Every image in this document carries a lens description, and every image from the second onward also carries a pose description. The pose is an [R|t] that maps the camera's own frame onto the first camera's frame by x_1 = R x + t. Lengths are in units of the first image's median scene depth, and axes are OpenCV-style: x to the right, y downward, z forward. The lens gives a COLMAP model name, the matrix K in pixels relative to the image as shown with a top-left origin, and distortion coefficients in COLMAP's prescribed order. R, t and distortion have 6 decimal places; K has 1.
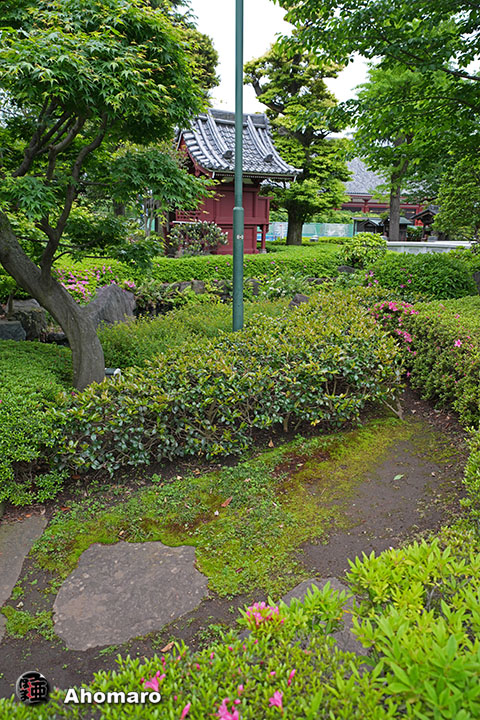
lens RADIAL K [[511.6, 0, 241.7], [0, 511.6, 360.6], [0, 0, 1]] dist [-0.002035, -0.001519]
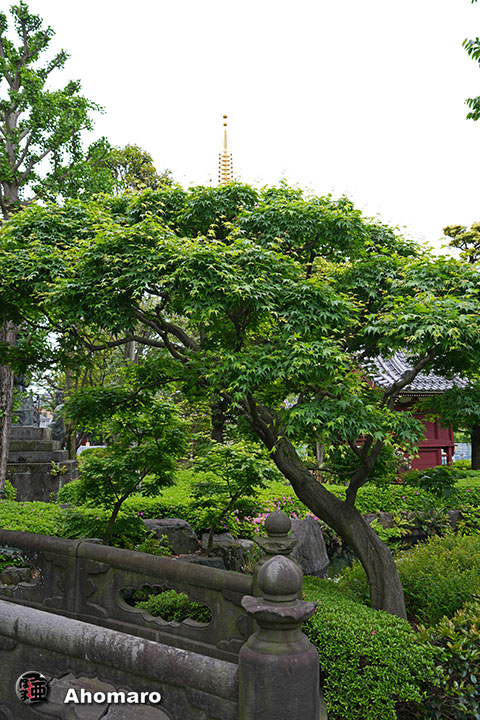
lens RADIAL K [[608.4, 0, 240.9], [0, 608.4, 357.9], [0, 0, 1]] dist [0.007609, 0.001171]
pose [[0.980058, -0.055481, -0.190811, -0.111345], [-0.024779, 0.918616, -0.394374, 0.015232], [0.197163, 0.391237, 0.898922, -0.070927]]
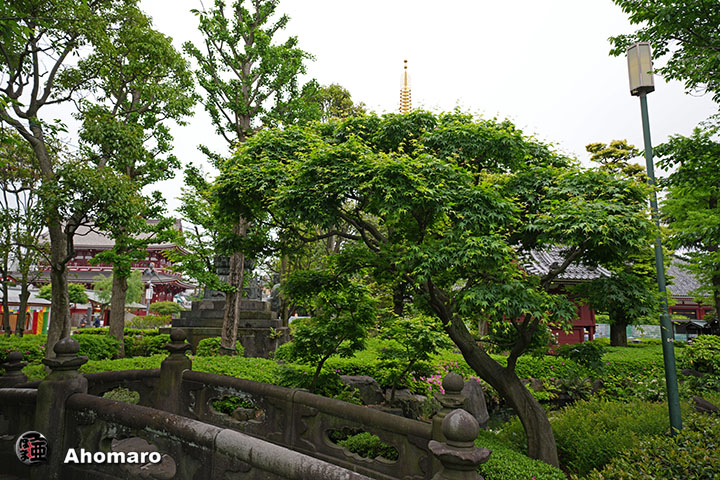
lens RADIAL K [[478.9, 0, 358.6], [0, 478.9, 238.5], [0, 0, 1]] dist [-0.001525, 0.014746]
pose [[0.951607, -0.049164, -0.303358, -0.116919], [-0.083779, 0.908230, -0.410000, 0.015682], [0.295676, 0.415574, 0.860159, -0.069725]]
